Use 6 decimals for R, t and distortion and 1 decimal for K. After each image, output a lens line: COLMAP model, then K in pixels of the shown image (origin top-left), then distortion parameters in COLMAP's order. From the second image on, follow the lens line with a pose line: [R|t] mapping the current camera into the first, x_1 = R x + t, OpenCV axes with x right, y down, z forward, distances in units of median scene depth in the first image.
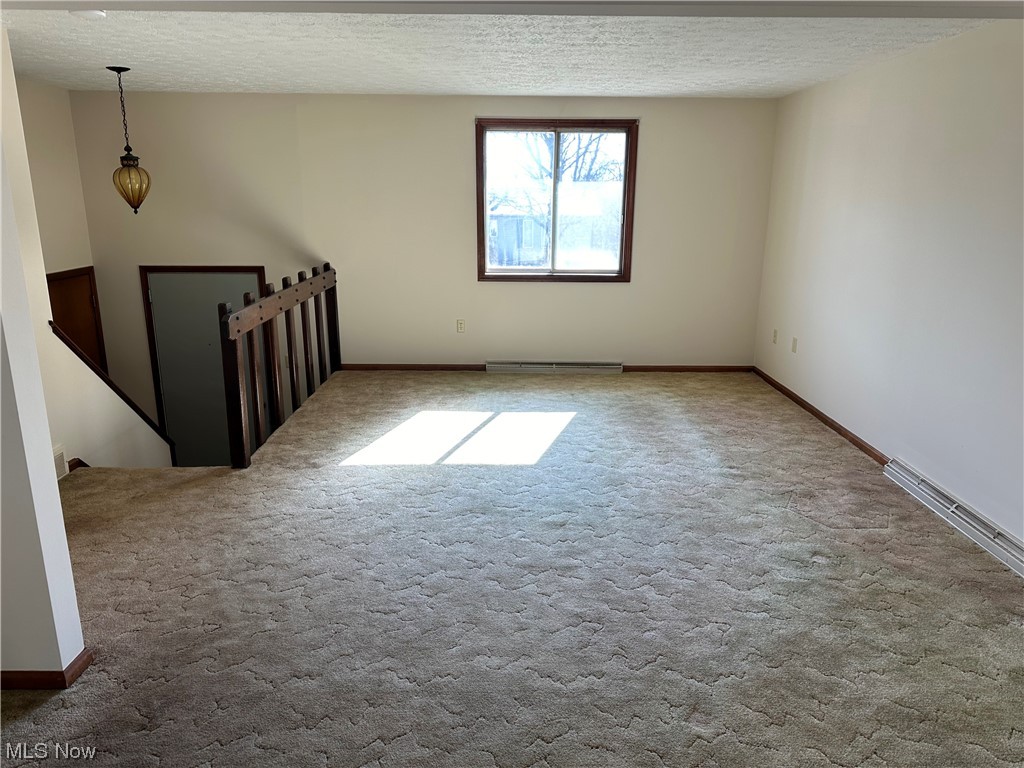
lens RADIAL K [[711.8, 0, 512.1], [0, 711.8, 380.5], [0, 0, 1]] dist [0.098563, -0.108866]
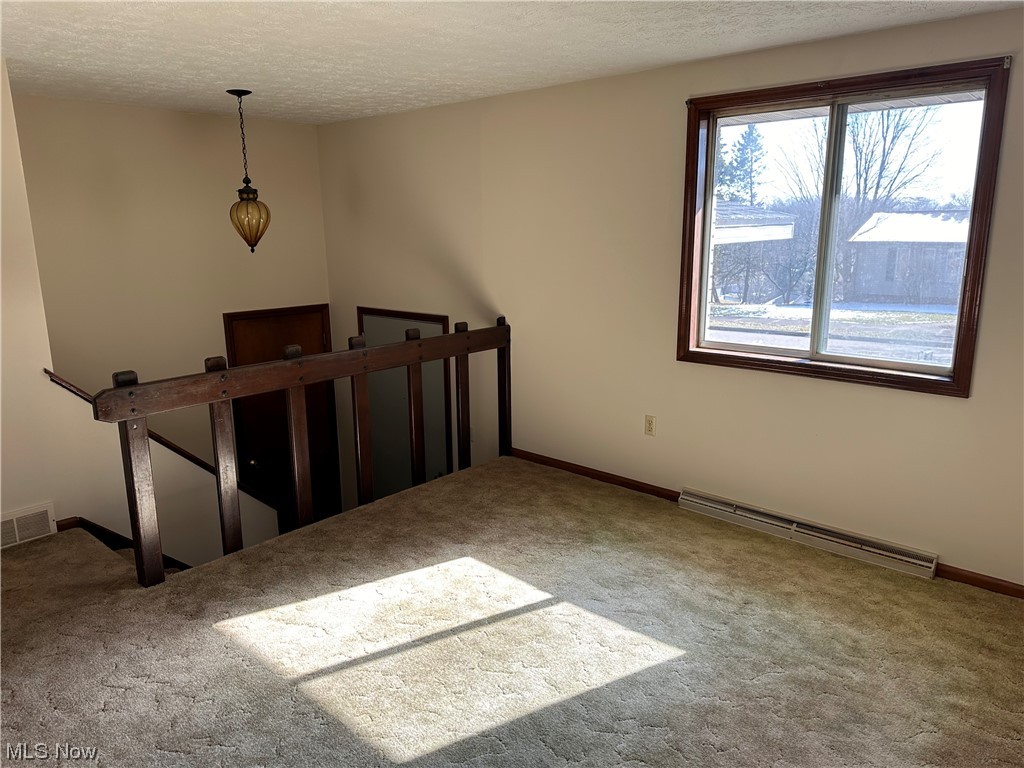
lens RADIAL K [[711.8, 0, 512.1], [0, 711.8, 380.5], [0, 0, 1]] dist [0.098563, -0.108866]
pose [[0.736903, 0.129982, -0.663384, 0.298302], [-0.156286, 0.987512, 0.019885, -0.127851], [0.657684, 0.089024, 0.748015, 0.505696]]
